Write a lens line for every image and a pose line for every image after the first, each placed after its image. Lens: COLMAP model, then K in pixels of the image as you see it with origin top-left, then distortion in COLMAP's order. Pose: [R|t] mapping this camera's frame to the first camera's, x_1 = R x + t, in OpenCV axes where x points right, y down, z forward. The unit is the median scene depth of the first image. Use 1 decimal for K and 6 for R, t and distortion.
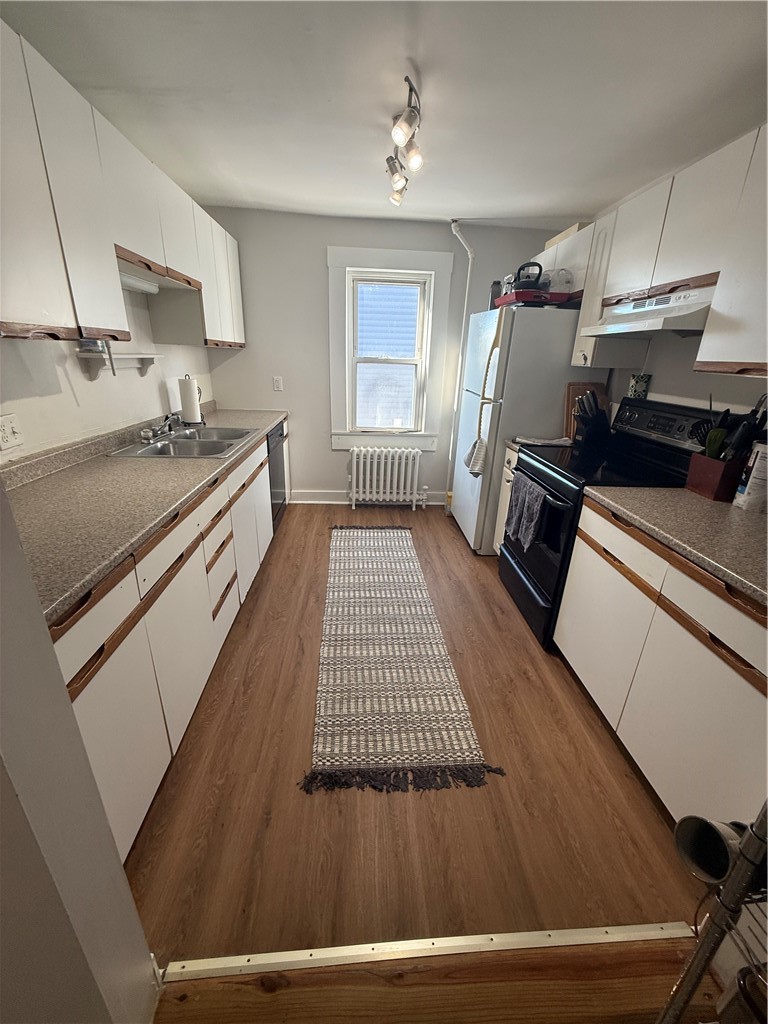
lens RADIAL K [[409.7, 0, 384.5], [0, 409.7, 512.0], [0, 0, 1]] dist [0.001615, 0.000053]
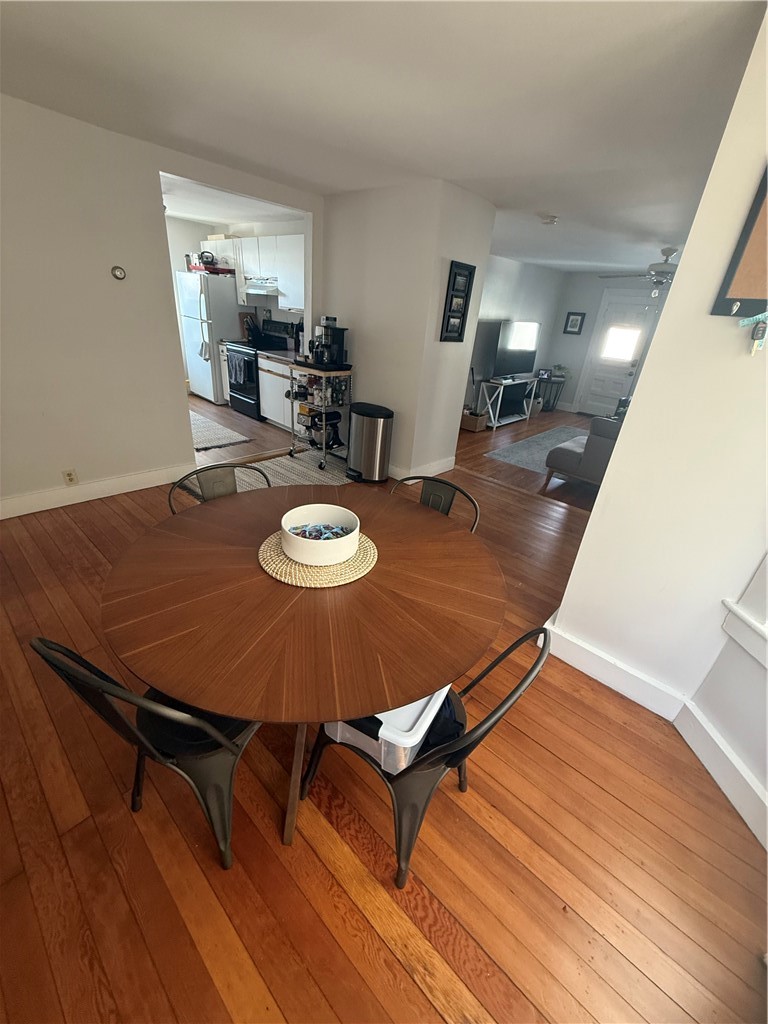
lens RADIAL K [[409.7, 0, 387.2], [0, 409.7, 511.1], [0, 0, 1]] dist [0.001615, 0.000053]
pose [[0.730746, -0.282961, 0.621243, -0.735919], [0.191343, 0.958468, 0.211488, 0.452139], [-0.655284, -0.035674, 0.754539, -1.403547]]
